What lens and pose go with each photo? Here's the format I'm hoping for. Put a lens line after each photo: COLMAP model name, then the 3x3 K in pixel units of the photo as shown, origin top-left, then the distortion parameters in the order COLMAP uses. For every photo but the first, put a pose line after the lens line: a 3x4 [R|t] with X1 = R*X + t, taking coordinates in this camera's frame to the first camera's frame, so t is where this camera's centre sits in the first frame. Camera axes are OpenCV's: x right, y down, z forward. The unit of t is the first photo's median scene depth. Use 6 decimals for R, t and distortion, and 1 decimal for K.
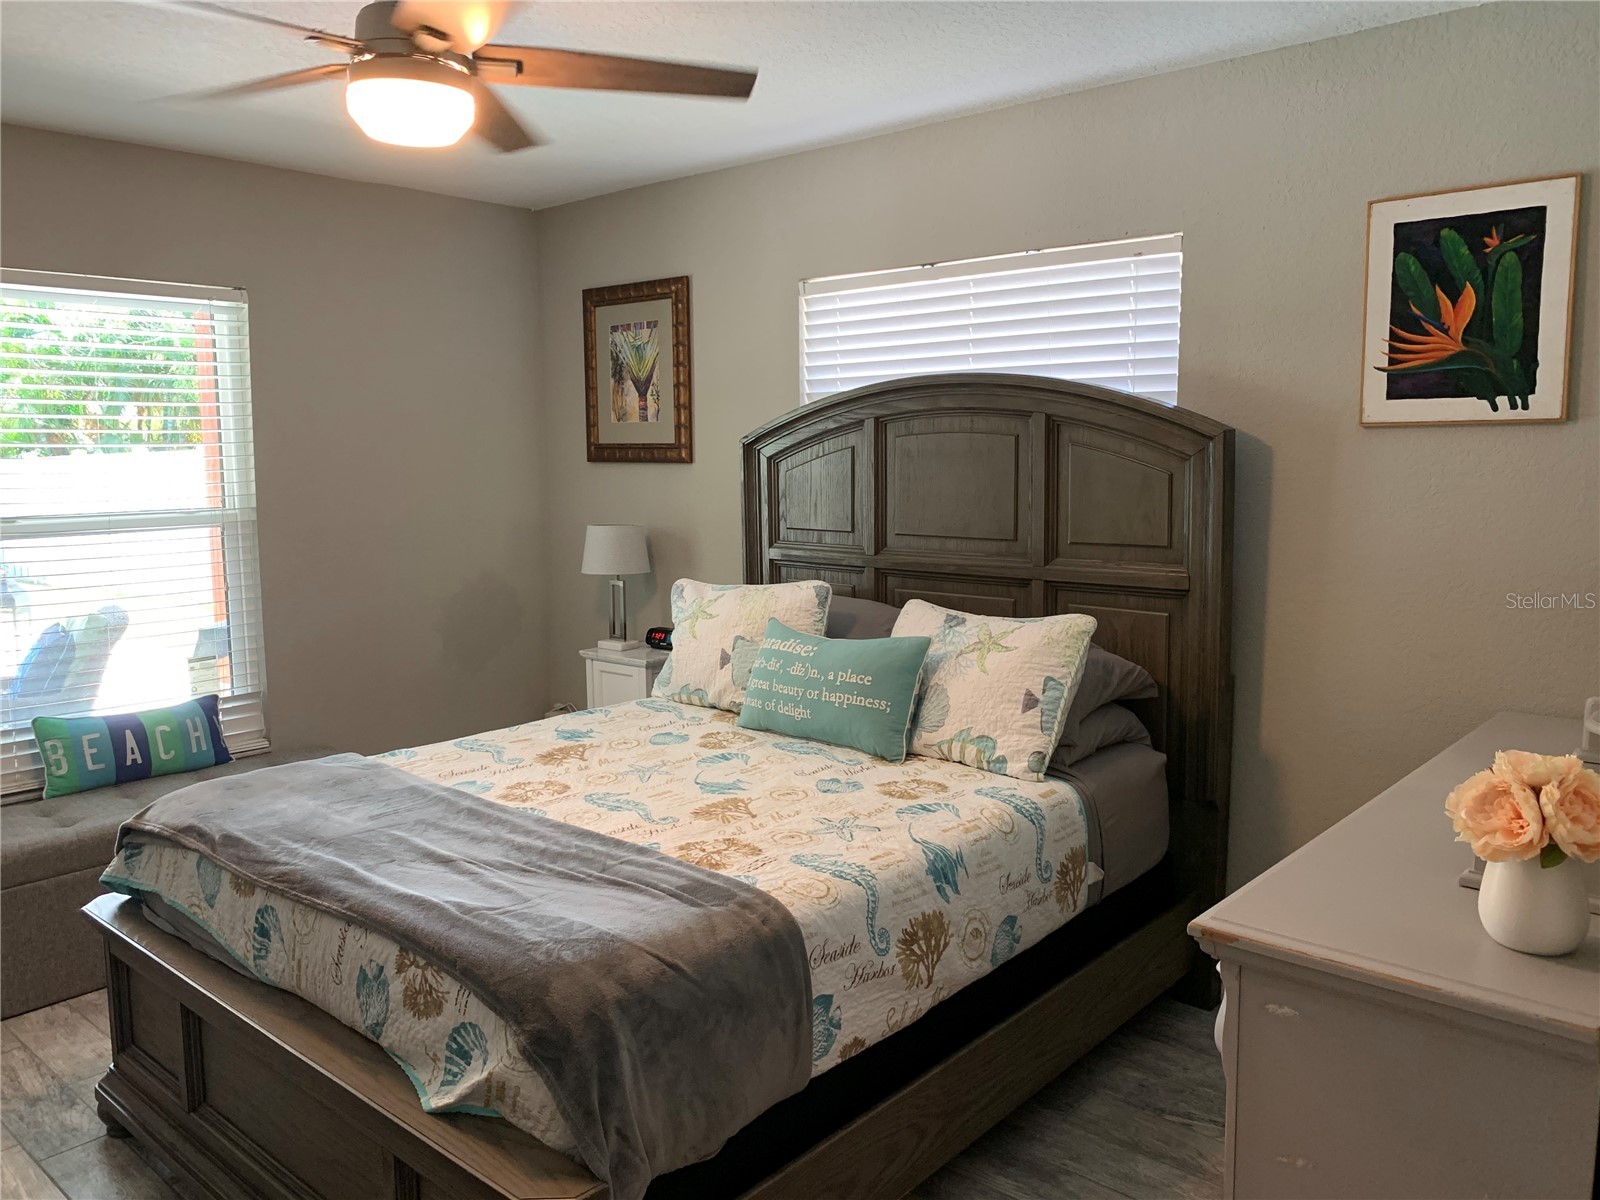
lens RADIAL K [[1218.2, 0, 787.3], [0, 1218.2, 603.9], [0, 0, 1]] dist [0.029234, -0.042378]
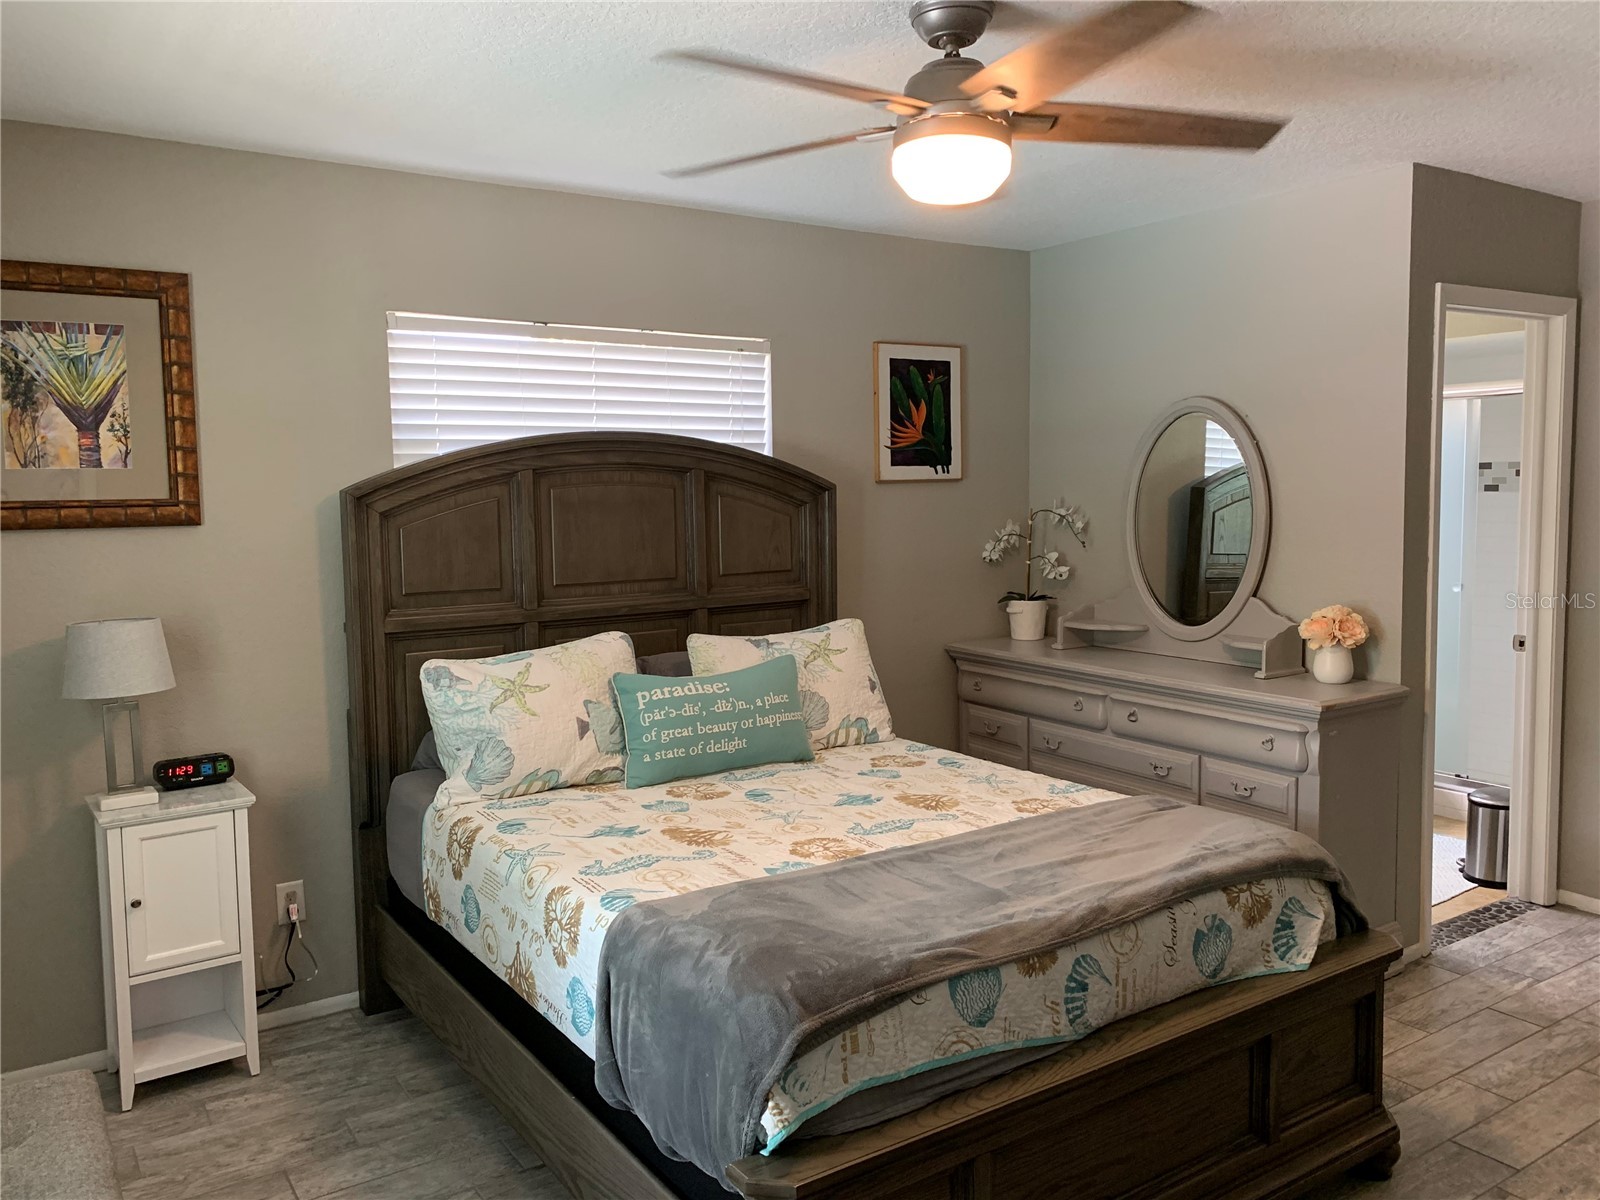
lens RADIAL K [[1218.2, 0, 788.8], [0, 1218.2, 602.3], [0, 0, 1]] dist [0.029234, -0.042378]
pose [[0.245375, -0.088928, 0.965341, -1.092181], [0.136312, 0.989055, 0.056465, -0.096410], [-0.959797, 0.117733, 0.254812, 0.728676]]
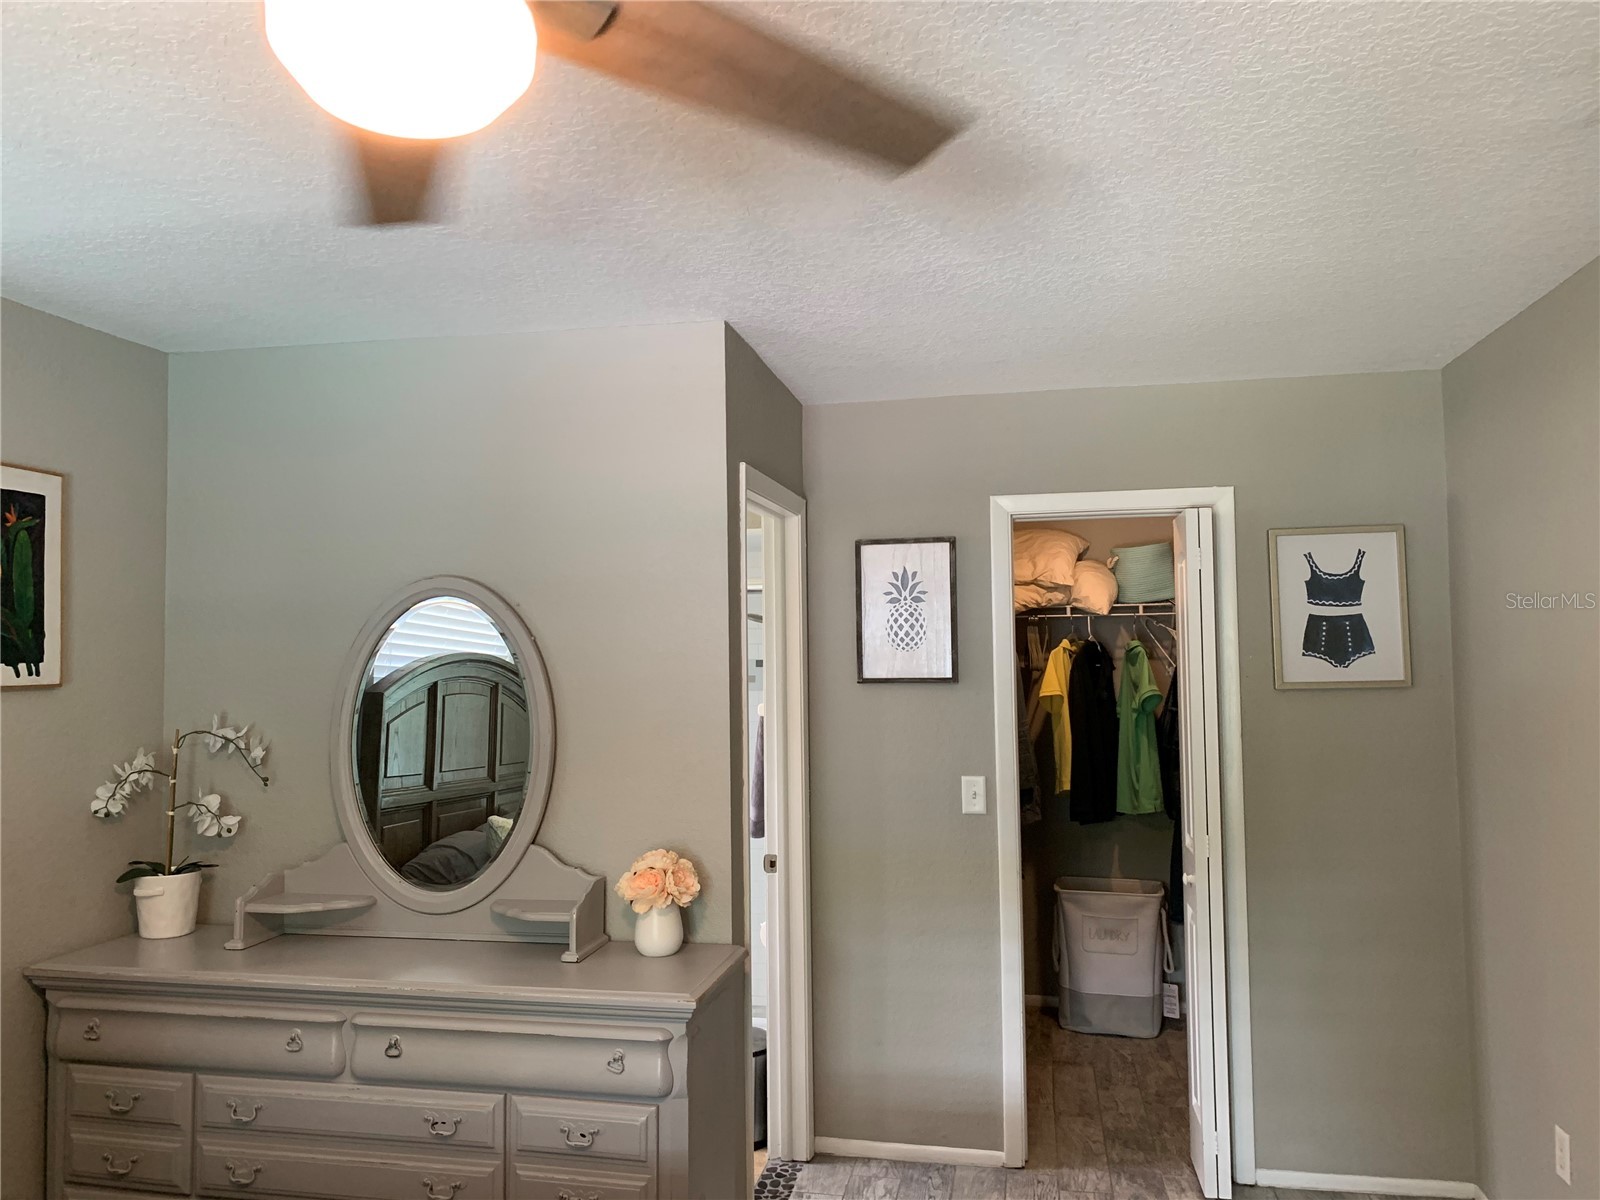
lens RADIAL K [[1218.2, 0, 799.9], [0, 1218.2, 595.1], [0, 0, 1]] dist [0.029234, -0.042378]
pose [[-0.520328, 0.060172, 0.851844, -0.616260], [0.122463, 0.992462, 0.004698, -0.140239], [-0.845140, 0.106764, -0.523774, 0.910333]]
